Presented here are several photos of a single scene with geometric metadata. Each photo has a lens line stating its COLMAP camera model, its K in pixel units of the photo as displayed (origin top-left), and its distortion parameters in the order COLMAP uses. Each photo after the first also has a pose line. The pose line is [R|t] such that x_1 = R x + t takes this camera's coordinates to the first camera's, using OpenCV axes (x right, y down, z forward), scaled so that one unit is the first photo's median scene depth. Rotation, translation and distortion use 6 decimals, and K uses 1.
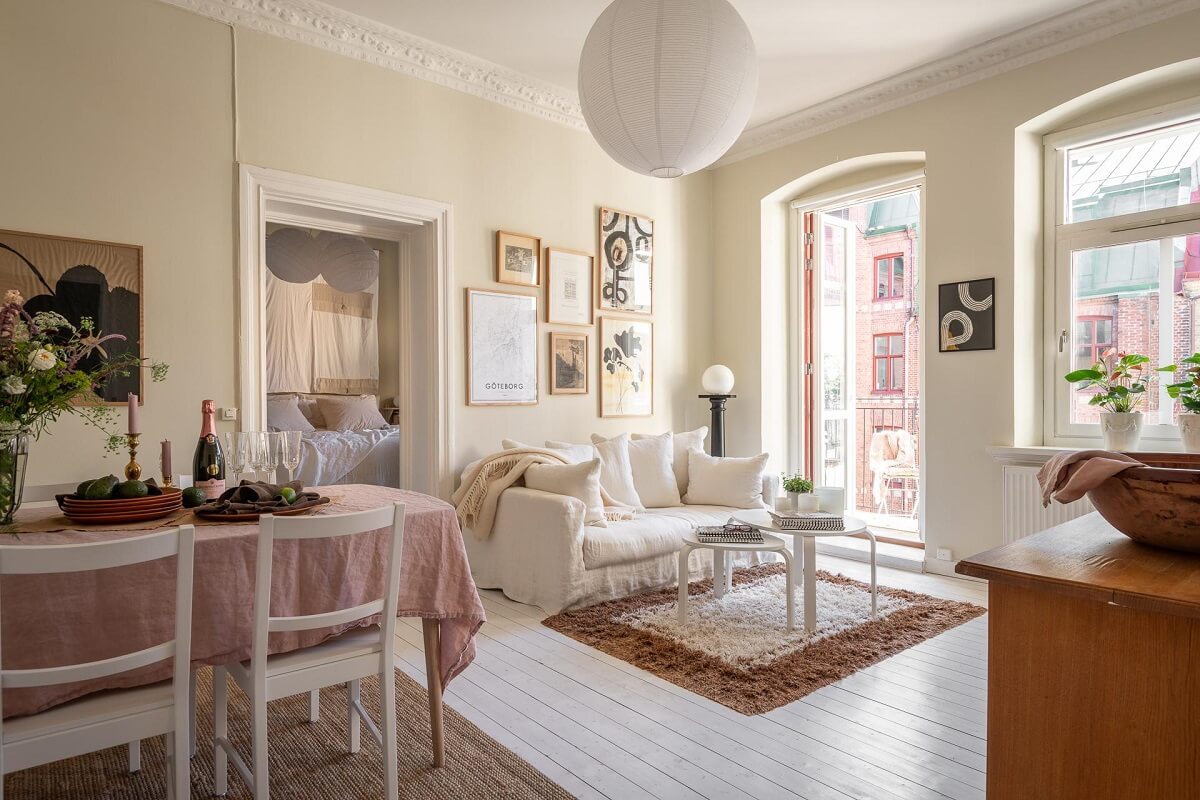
lens RADIAL K [[713.3, 0, 612.0], [0, 713.3, 398.6], [0, 0, 1]] dist [0.022433, -0.001590]
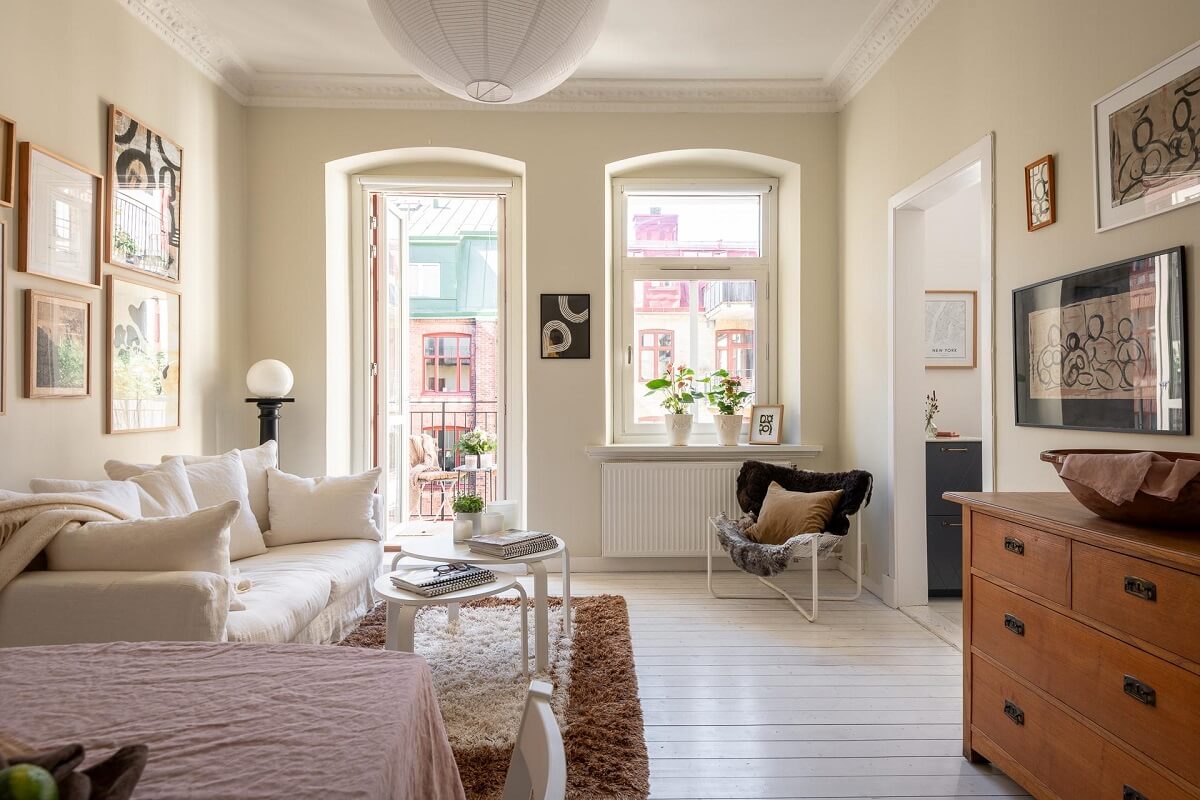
lens RADIAL K [[666.9, 0, 614.6], [0, 666.9, 393.7], [0, 0, 1]] dist [0.015070, -0.001976]
pose [[0.618717, 0.007144, 0.785581, -0.218937], [-0.000872, 0.999964, -0.008407, -0.005304], [-0.785613, 0.004517, 0.618701, 0.292859]]
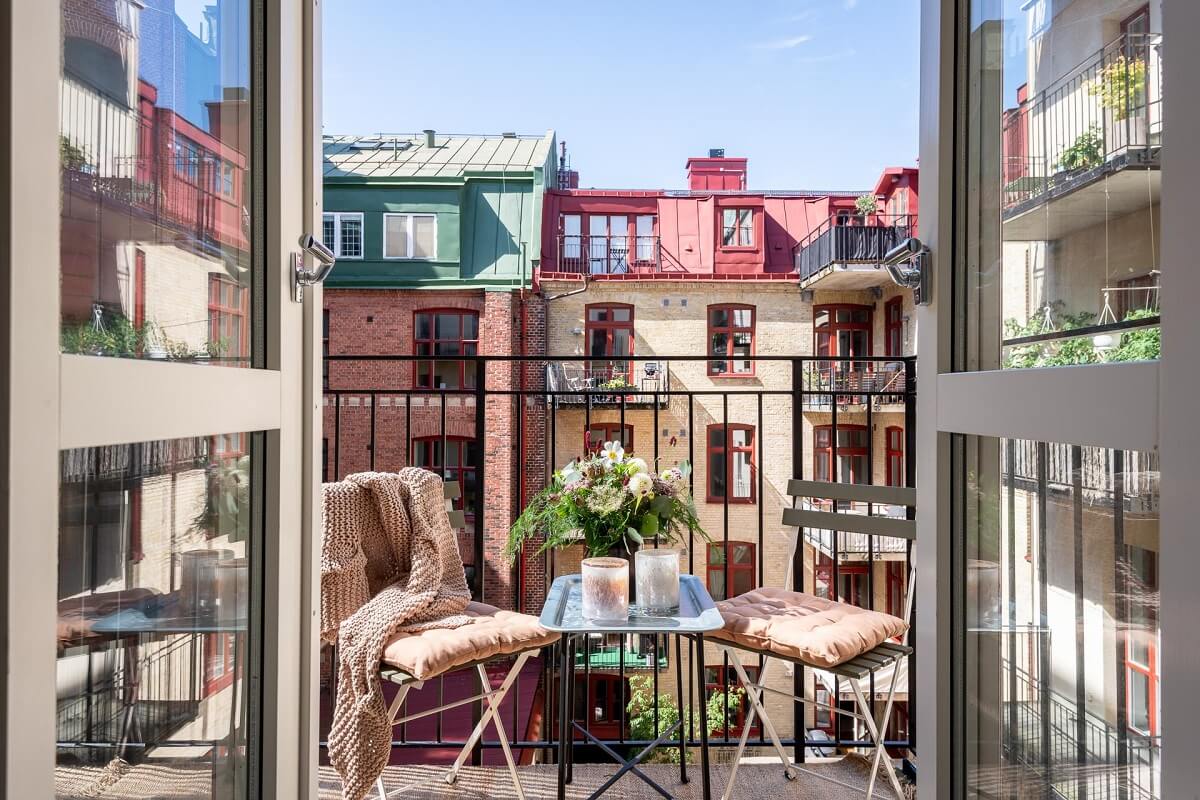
lens RADIAL K [[720.5, 0, 599.2], [0, 720.5, 387.4], [0, 0, 1]] dist [0.046051, -0.042883]
pose [[0.640891, 0.022640, 0.767298, 0.316588], [-0.002466, 0.999621, -0.027435, 0.029845], [-0.767628, 0.015690, 0.640704, 1.029257]]
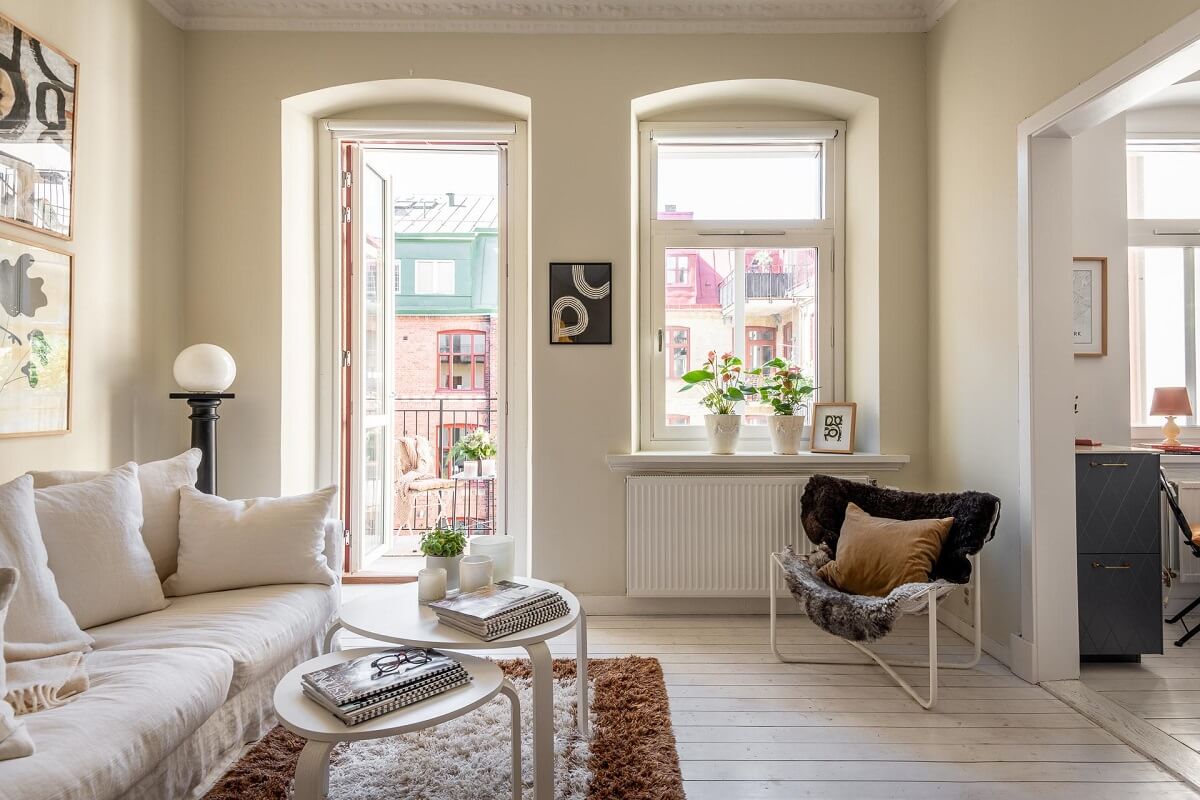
lens RADIAL K [[638.8, 0, 610.4], [0, 638.8, 387.9], [0, 0, 1]] dist [0.017849, -0.012722]
pose [[0.639019, 0.012822, 0.769084, -0.058787], [-0.002490, 0.999890, -0.014600, -0.003472], [-0.769187, 0.007415, 0.638981, 0.440206]]
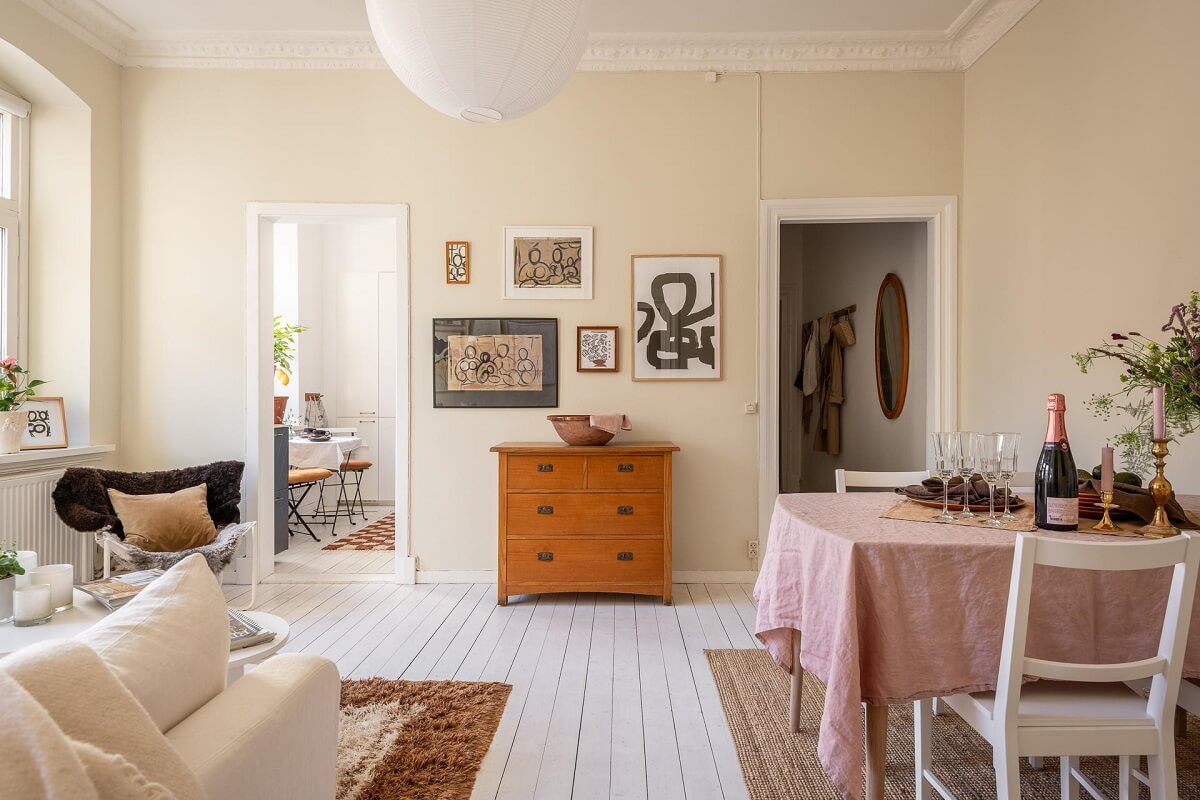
lens RADIAL K [[713.3, 0, 612.0], [0, 713.3, 398.6], [0, 0, 1]] dist [0.022433, -0.001590]
pose [[-0.759145, -0.001929, 0.650918, -0.328996], [0.000999, 0.999991, 0.004129, 0.000625], [-0.650920, 0.003785, -0.759136, 0.893684]]
